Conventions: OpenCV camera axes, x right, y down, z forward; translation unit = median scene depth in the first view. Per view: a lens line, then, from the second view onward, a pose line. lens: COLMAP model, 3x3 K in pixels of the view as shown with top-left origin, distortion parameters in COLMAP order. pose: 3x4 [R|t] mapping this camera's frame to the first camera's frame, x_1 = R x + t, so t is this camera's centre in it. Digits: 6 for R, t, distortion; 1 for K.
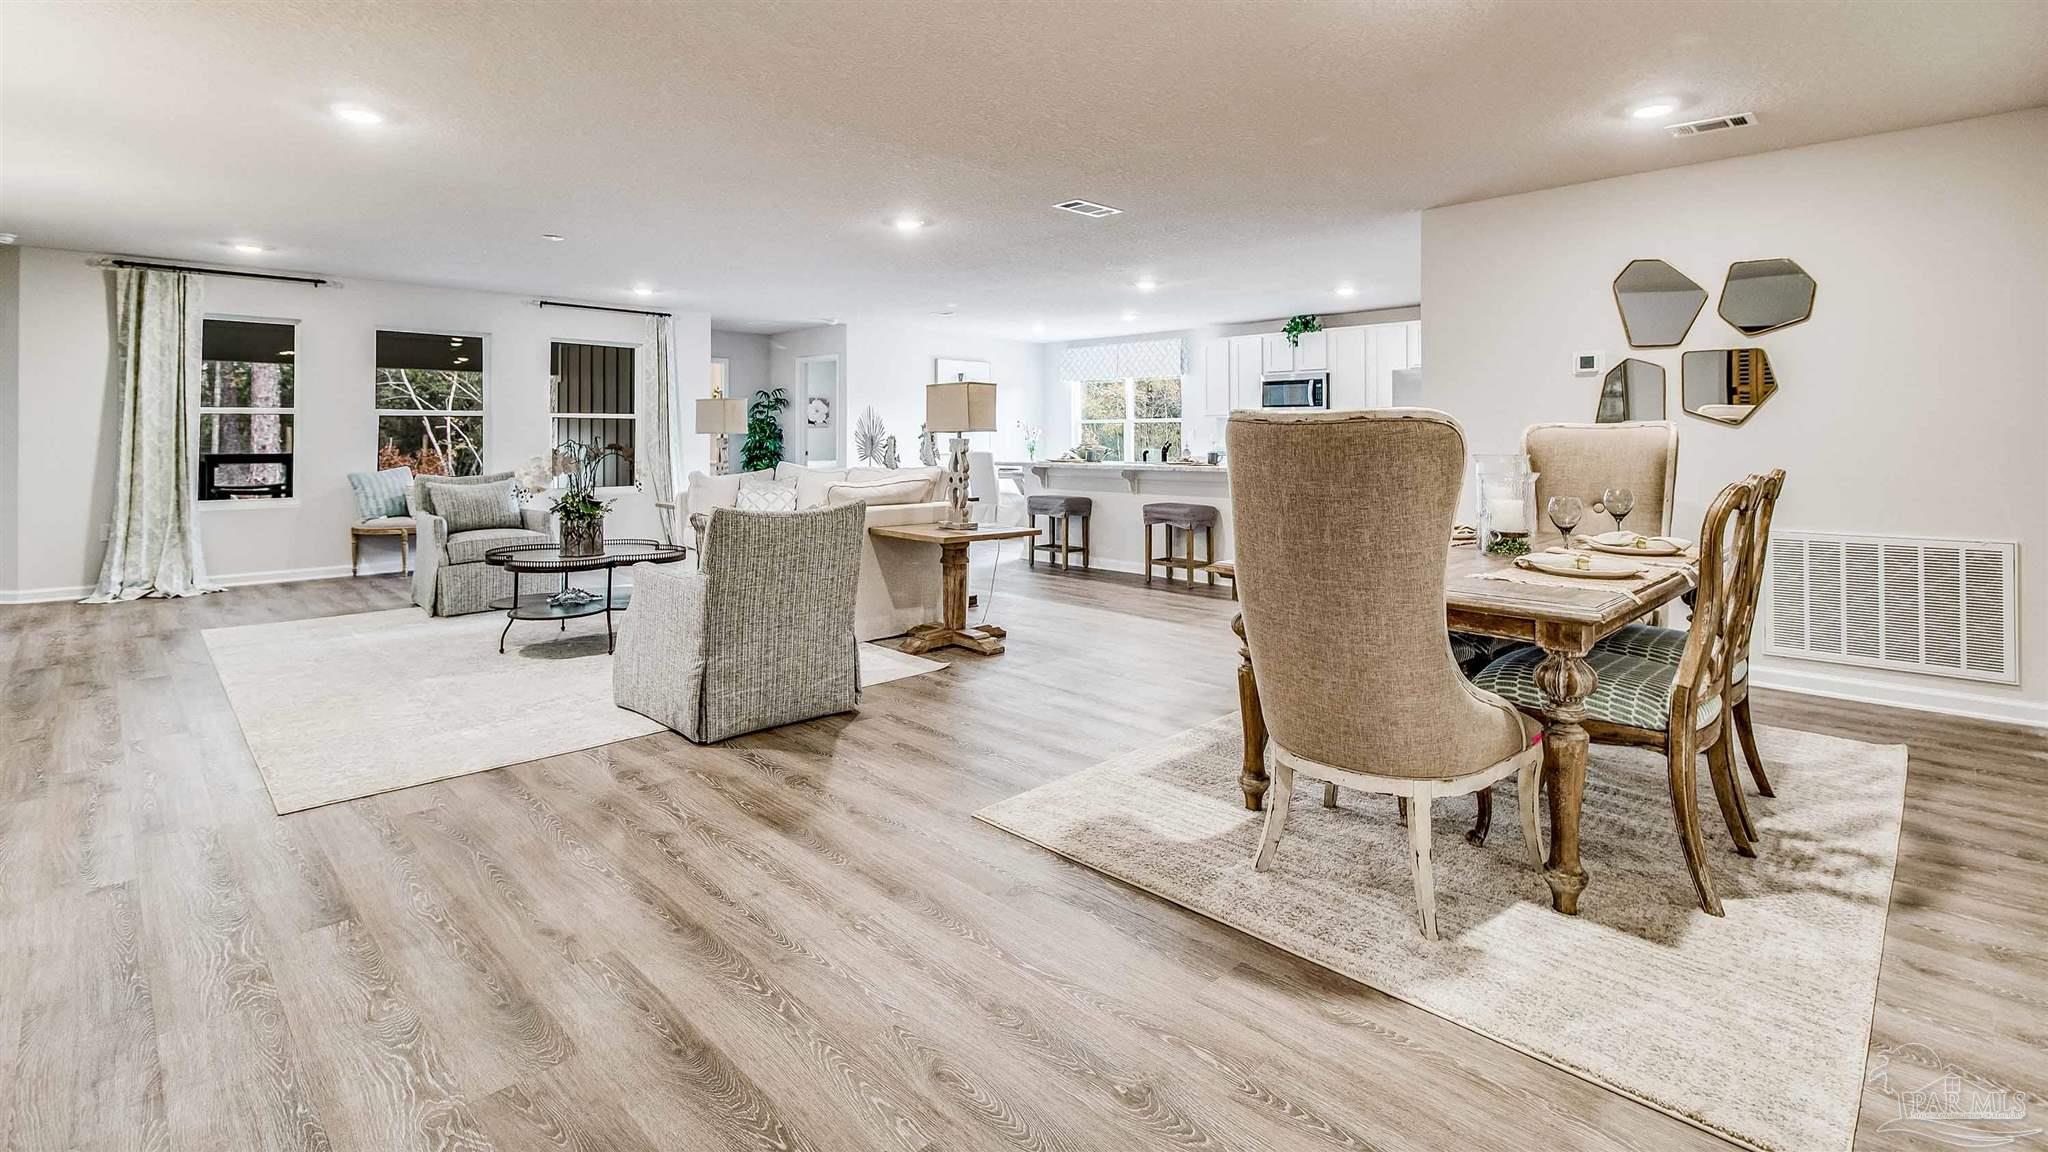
lens RADIAL K [[884.3, 0, 1024.0], [0, 884.3, 576.0], [0, 0, 1]] dist [-0.002080, 0.000081]
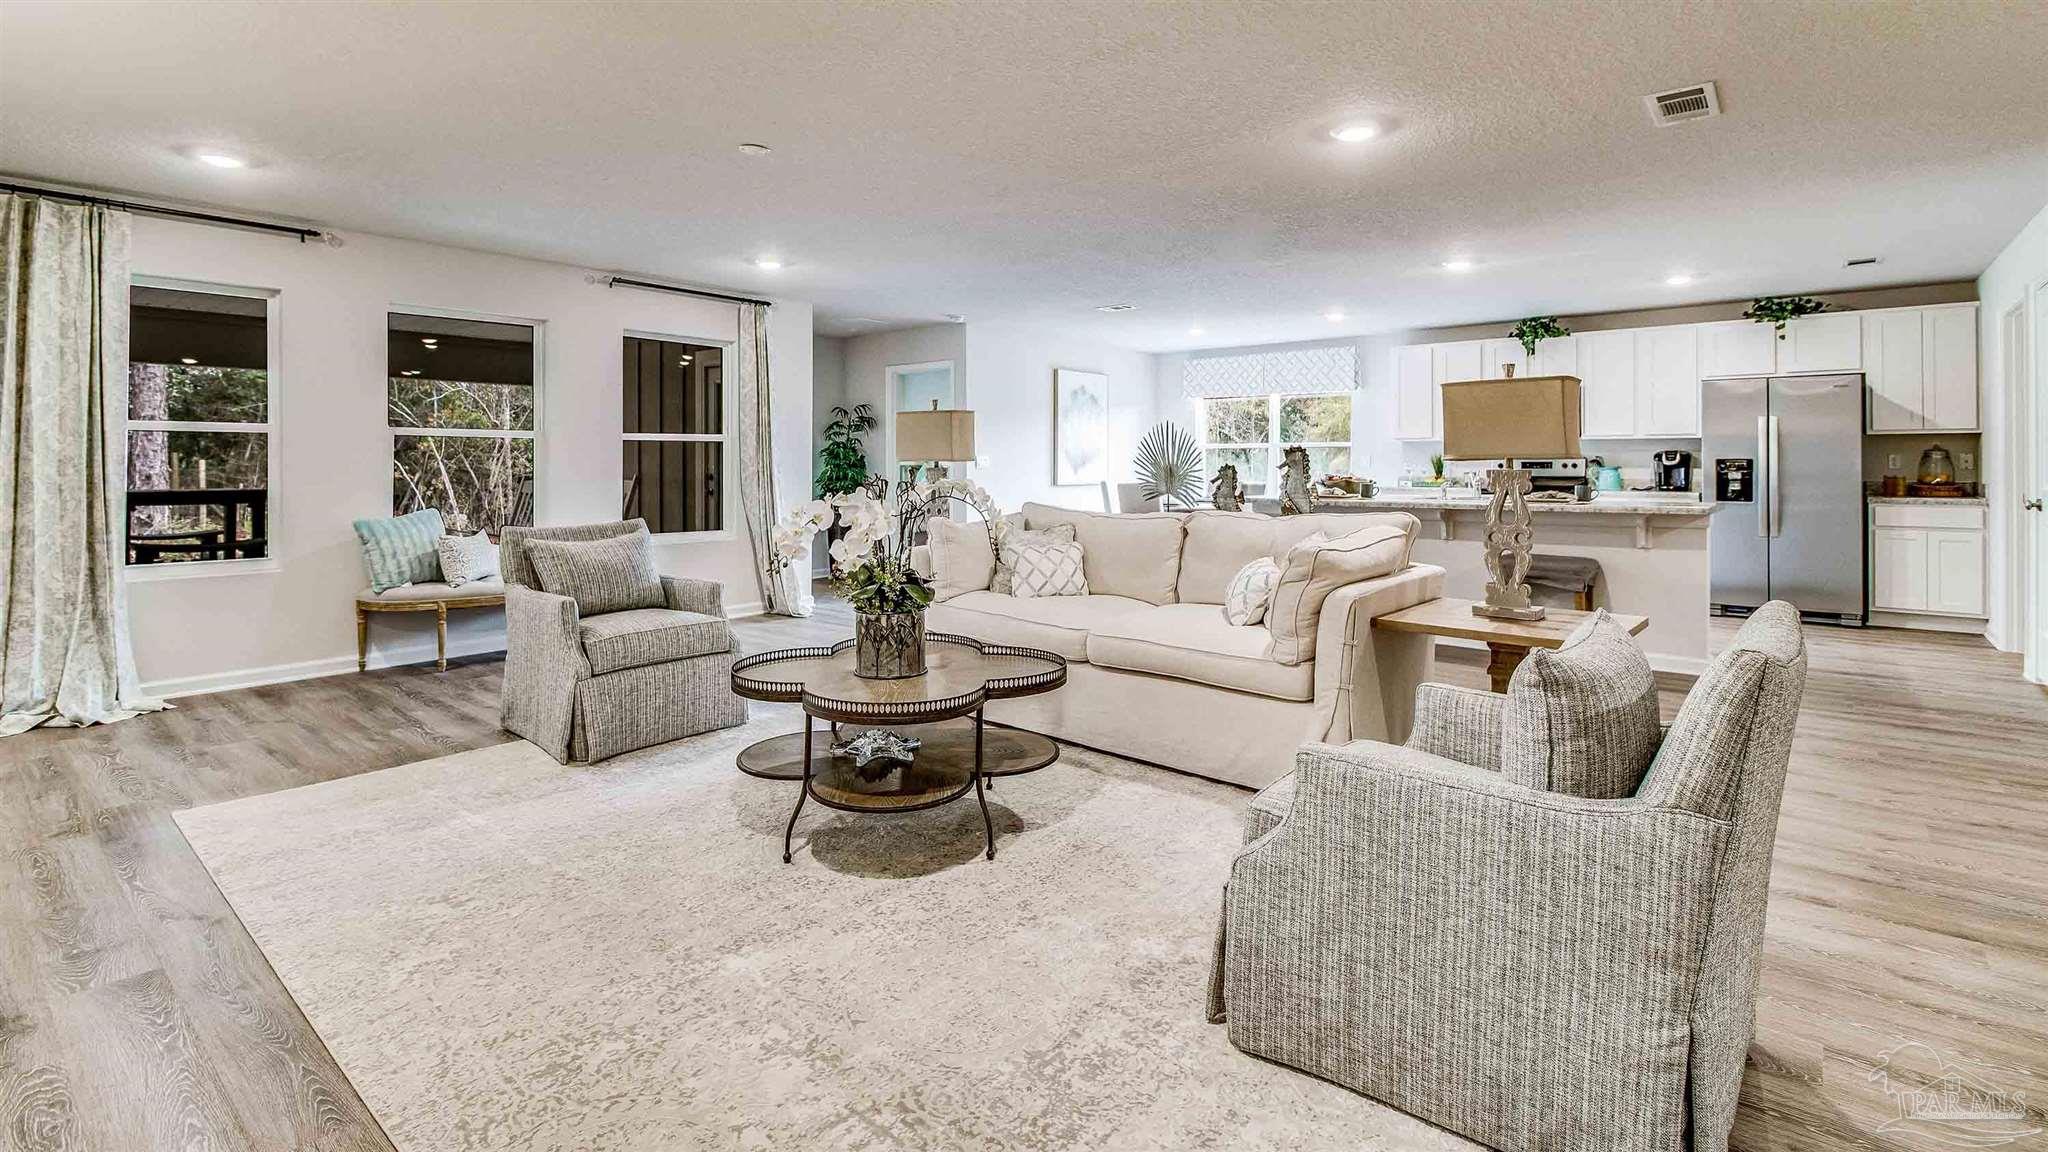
lens RADIAL K [[900.1, 0, 1029.7], [0, 900.1, 600.5], [0, 0, 1]] dist [-0.000642, -0.000865]
pose [[0.996435, -0.013518, 0.083272, -0.305129], [0.013932, 0.999893, -0.004388, -0.044384], [-0.083204, 0.005532, 0.996517, 0.269889]]
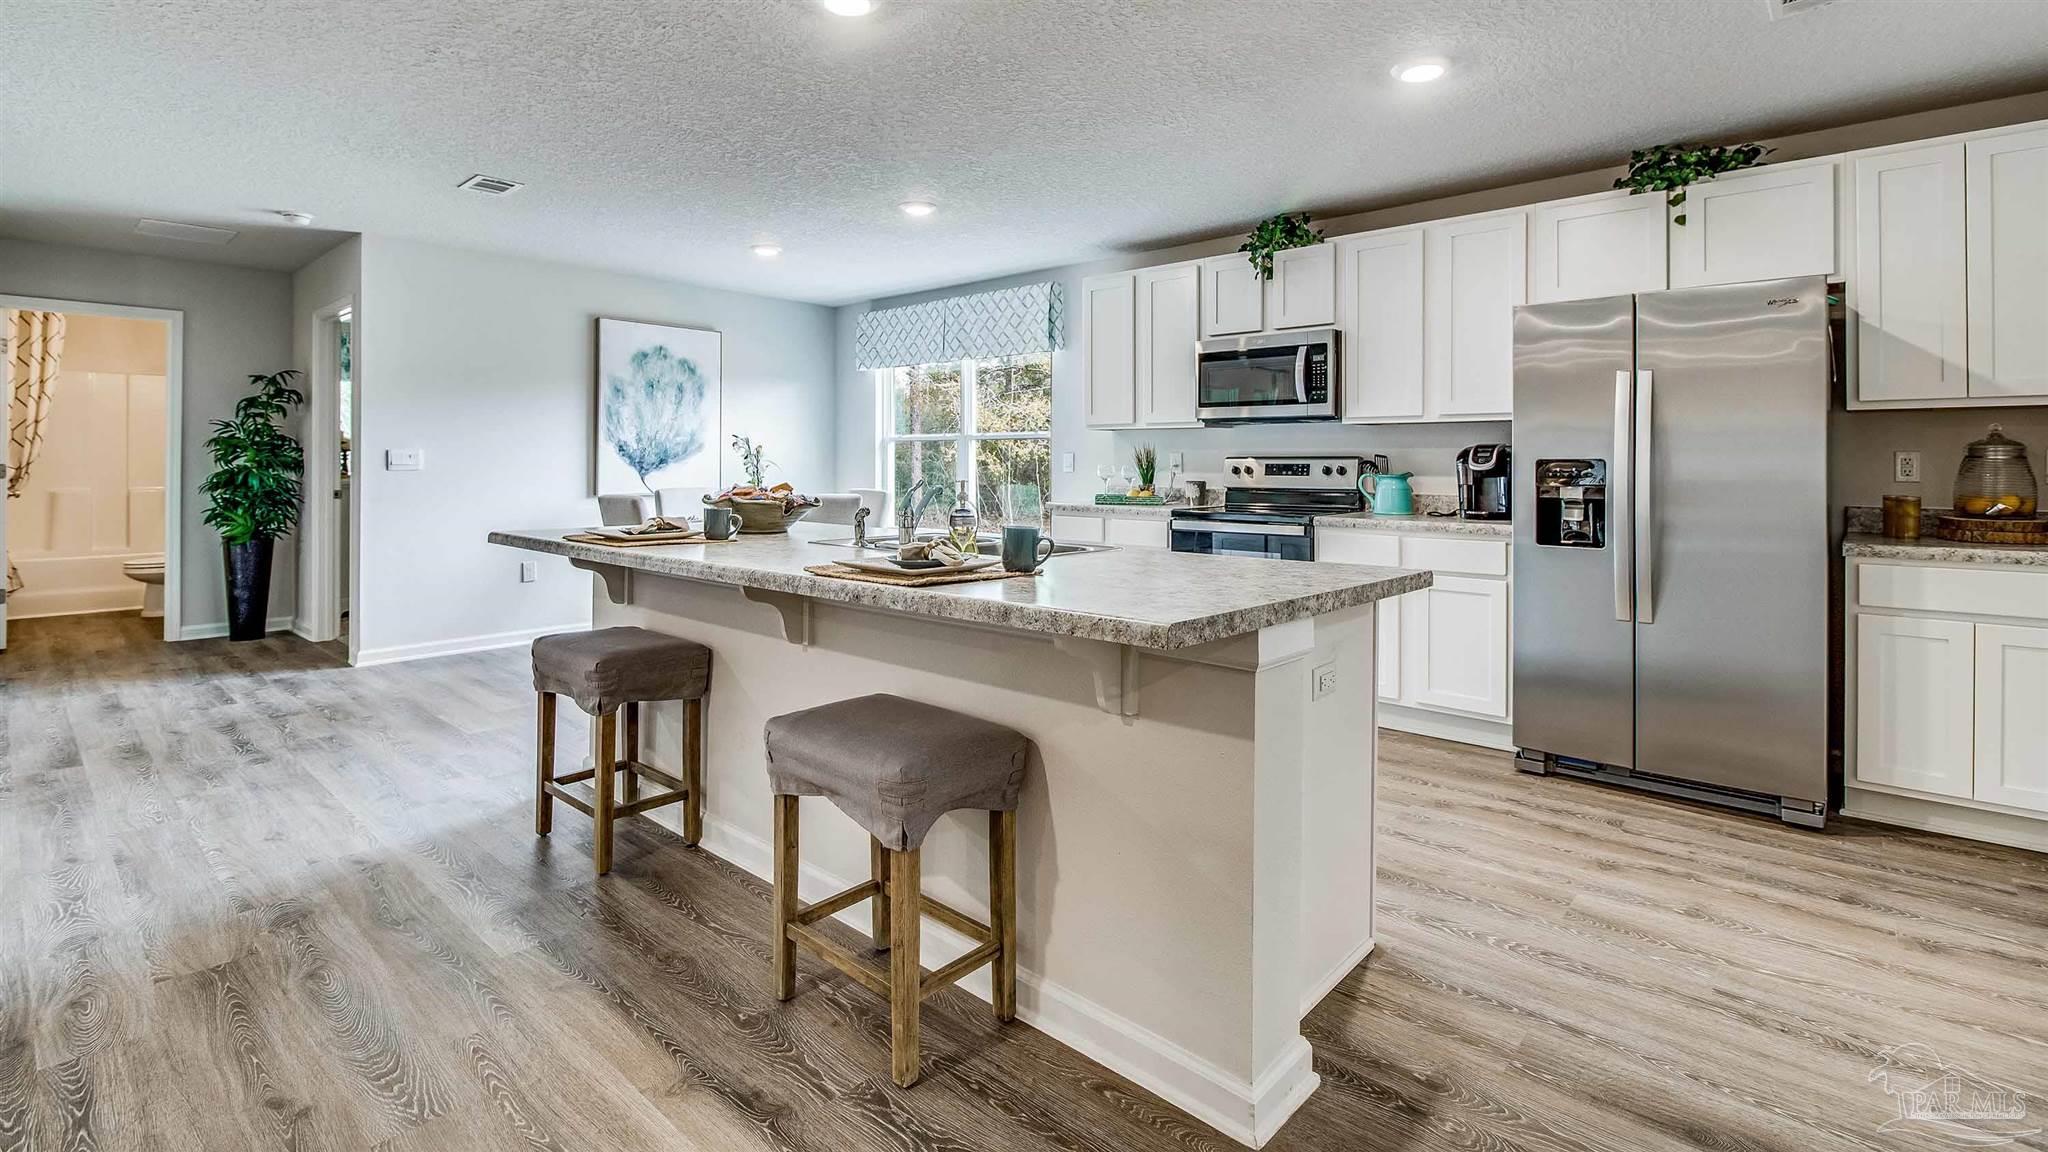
lens RADIAL K [[904.2, 0, 1017.6], [0, 904.2, 596.2], [0, 0, 1]] dist [0.001522, 0.000179]
pose [[0.998490, -0.003645, 0.054822, 0.192324], [0.004195, 0.999942, -0.009925, -0.111667], [-0.054782, 0.010140, 0.998447, 0.689887]]
